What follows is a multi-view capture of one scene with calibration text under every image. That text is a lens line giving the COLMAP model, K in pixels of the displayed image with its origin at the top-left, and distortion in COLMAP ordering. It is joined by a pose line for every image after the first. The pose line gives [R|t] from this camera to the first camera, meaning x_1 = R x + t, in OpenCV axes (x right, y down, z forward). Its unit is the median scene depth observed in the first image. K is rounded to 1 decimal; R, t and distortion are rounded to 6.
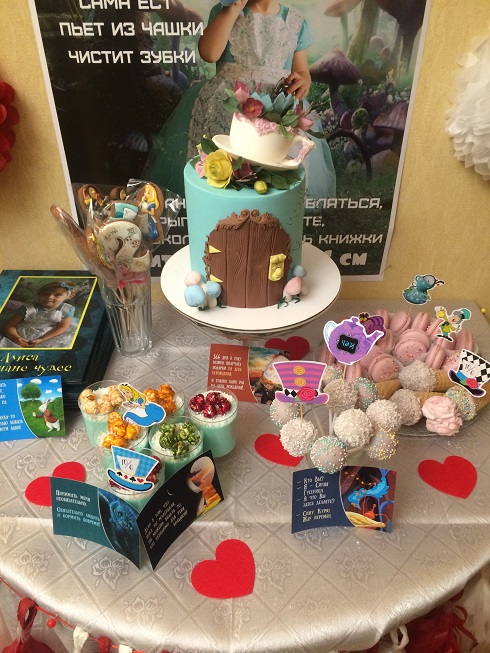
lens RADIAL K [[563.5, 0, 243.1], [0, 563.5, 325.0], [0, 0, 1]] dist [0.043336, -0.017833]
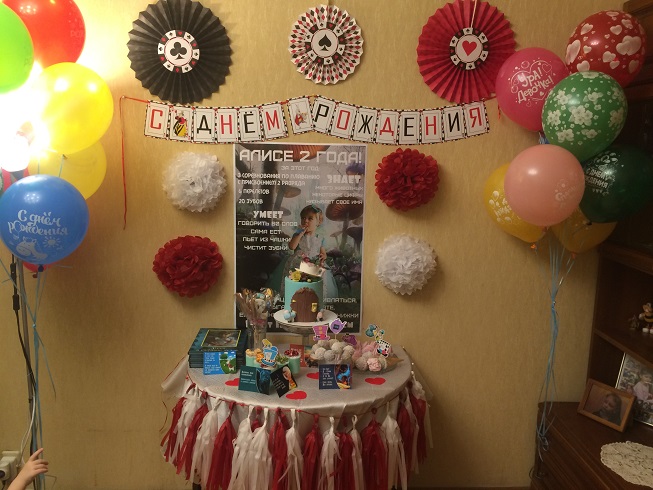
lens RADIAL K [[563.5, 0, 326.4], [0, 563.5, 245.6], [0, 0, 1]] dist [0.043336, -0.017833]
pose [[0.998336, 0.017575, 0.054929, -0.043538], [0.009731, 0.887448, -0.460805, 0.895588], [-0.056845, 0.460572, 0.885800, -1.660828]]
